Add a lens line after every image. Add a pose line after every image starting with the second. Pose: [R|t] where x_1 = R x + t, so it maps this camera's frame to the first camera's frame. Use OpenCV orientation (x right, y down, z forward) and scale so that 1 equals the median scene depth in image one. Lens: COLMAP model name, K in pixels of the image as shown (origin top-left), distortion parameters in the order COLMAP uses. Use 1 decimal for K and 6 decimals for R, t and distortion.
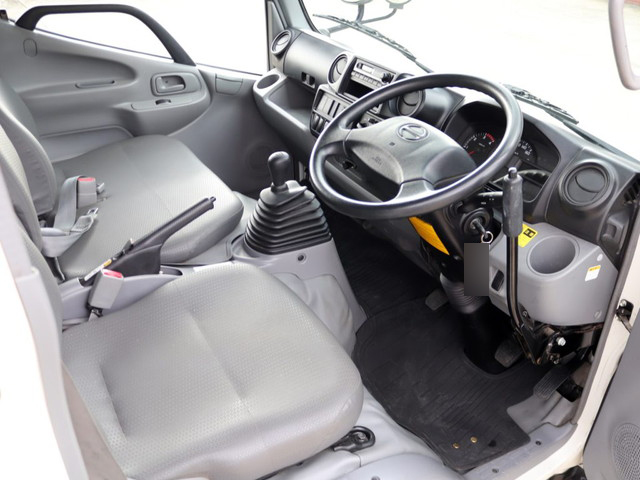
lens RADIAL K [[580.1, 0, 348.4], [0, 580.1, 240.3], [0, 0, 1]] dist [-0.148603, 0.139622]
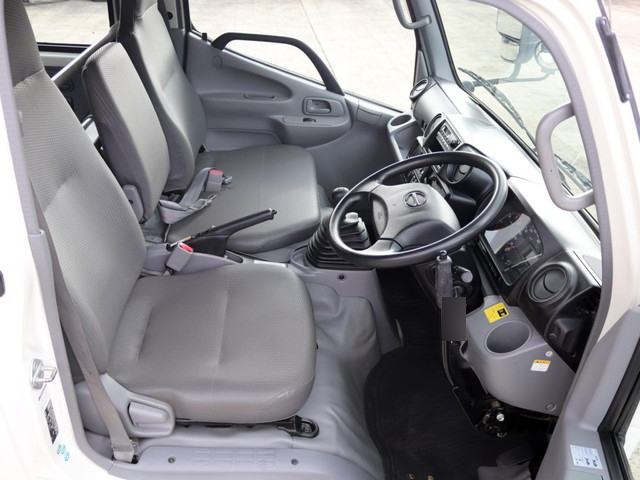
lens RADIAL K [[580.1, 0, 348.4], [0, 580.1, 240.3], [0, 0, 1]] dist [-0.148603, 0.139622]
pose [[0.895046, 0.260082, -0.362286, 0.323546], [-0.266257, 0.963311, 0.033751, -0.081607], [0.357772, 0.066252, 0.931456, -0.105348]]
